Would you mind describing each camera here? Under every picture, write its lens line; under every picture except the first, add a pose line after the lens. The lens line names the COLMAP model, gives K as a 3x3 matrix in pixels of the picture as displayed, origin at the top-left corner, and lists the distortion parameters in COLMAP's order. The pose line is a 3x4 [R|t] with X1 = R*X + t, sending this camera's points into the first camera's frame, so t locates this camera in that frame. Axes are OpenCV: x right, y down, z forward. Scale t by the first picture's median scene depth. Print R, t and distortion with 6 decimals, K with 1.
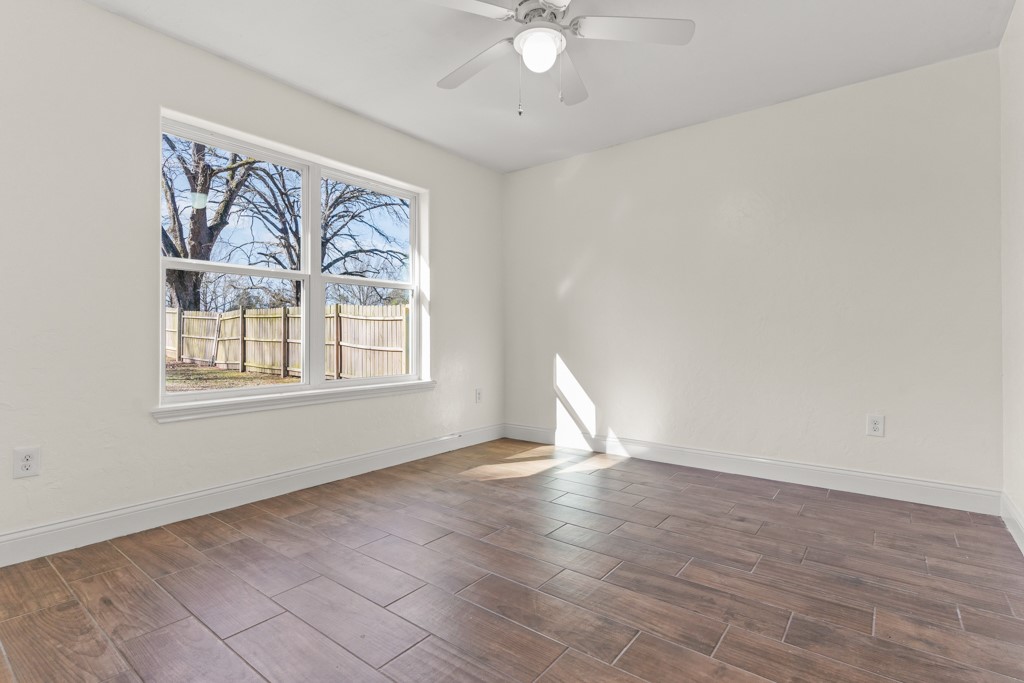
lens RADIAL K [[493.0, 0, 510.2], [0, 493.0, 337.8], [0, 0, 1]] dist [0.003358, -0.000358]
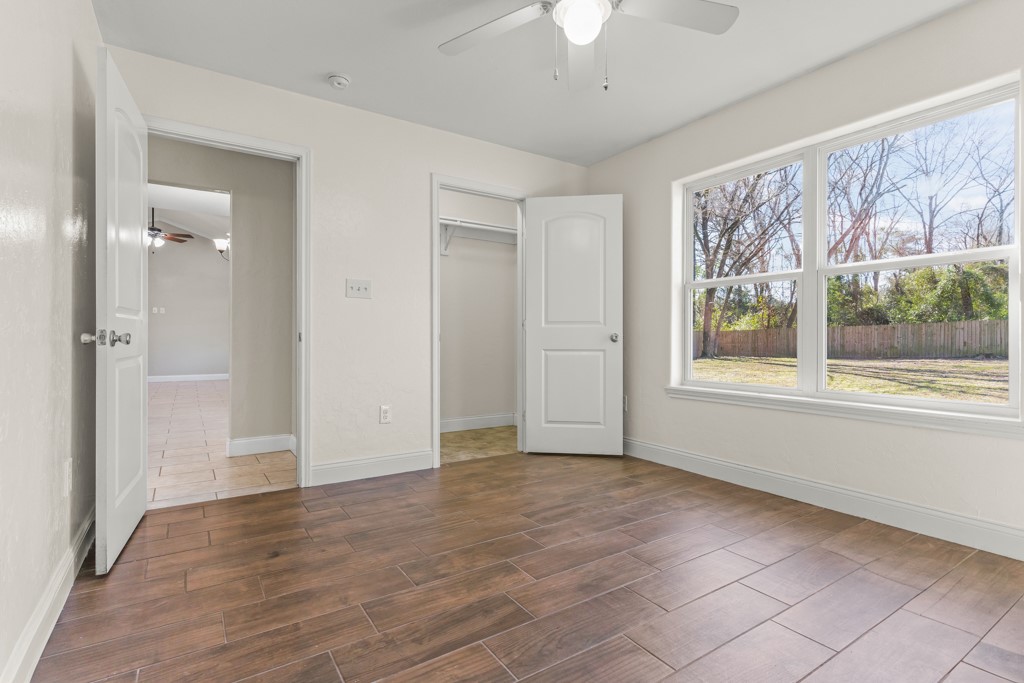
lens RADIAL K [[493.0, 0, 511.4], [0, 493.0, 342.9], [0, 0, 1]] dist [0.003358, -0.000358]
pose [[-0.319513, 0.011286, -0.947515, 0.906511], [-0.006905, 0.999875, 0.014238, -0.004760], [0.947557, 0.011092, -0.319395, 1.103661]]
